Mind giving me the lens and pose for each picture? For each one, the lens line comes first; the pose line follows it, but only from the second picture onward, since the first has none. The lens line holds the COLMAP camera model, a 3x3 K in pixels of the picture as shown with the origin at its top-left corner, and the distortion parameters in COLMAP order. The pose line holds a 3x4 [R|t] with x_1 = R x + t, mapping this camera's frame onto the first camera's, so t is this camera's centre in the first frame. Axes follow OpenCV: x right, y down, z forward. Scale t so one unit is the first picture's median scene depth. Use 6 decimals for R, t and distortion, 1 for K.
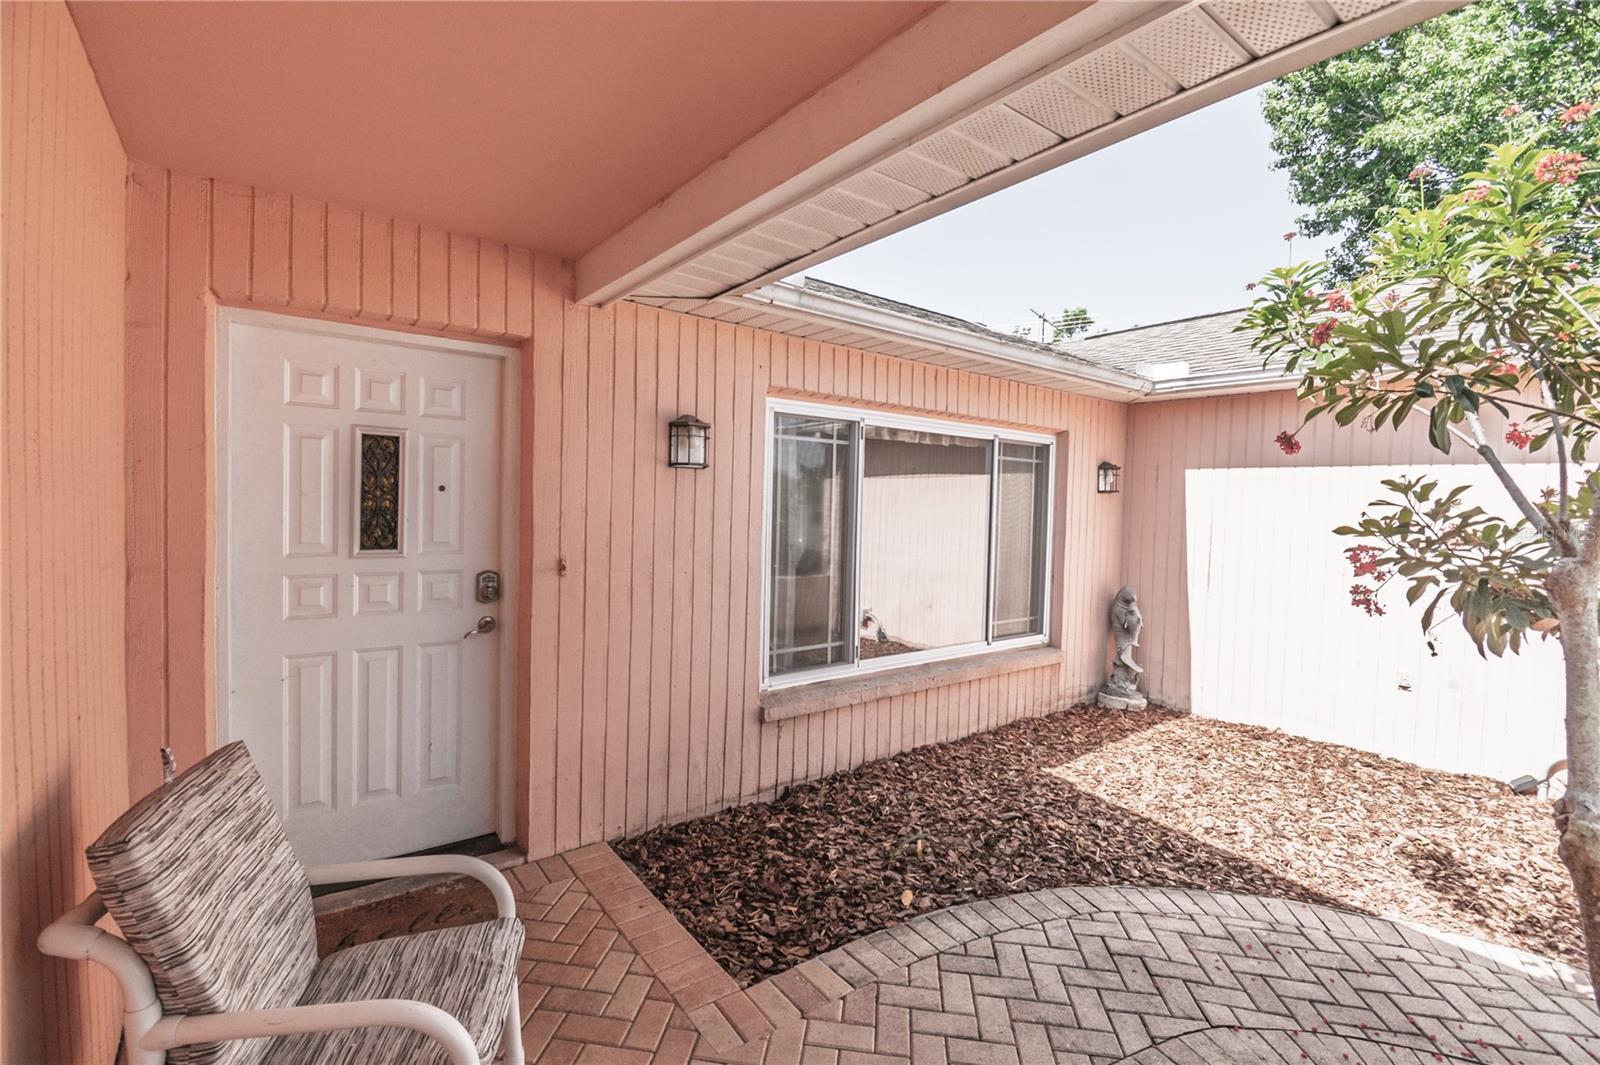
lens RADIAL K [[704.5, 0, 800.0], [0, 704.5, 532.5], [0, 0, 1]] dist [0.000296, -0.009813]
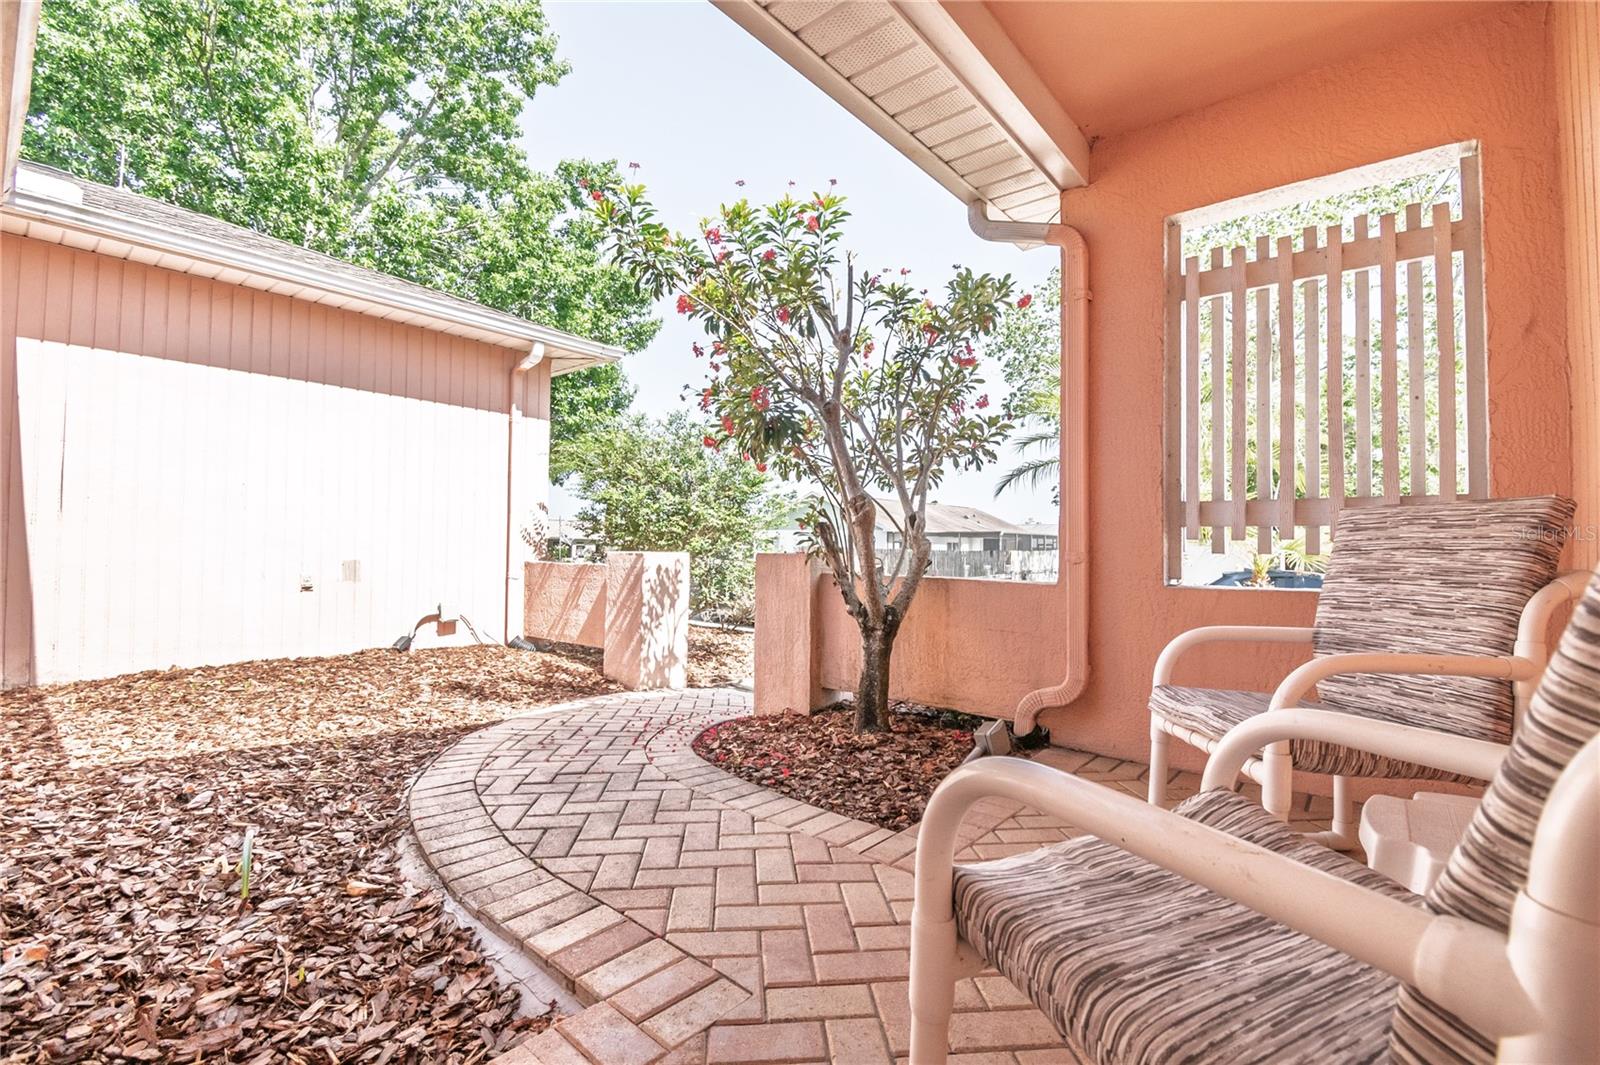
lens RADIAL K [[704.5, 0, 800.0], [0, 704.5, 532.5], [0, 0, 1]] dist [0.000296, -0.009813]
pose [[-0.216286, -0.014310, 0.976225, -0.497352], [0.025110, 0.999480, 0.020214, 0.189383], [-0.976007, 0.028885, -0.215814, 0.701172]]
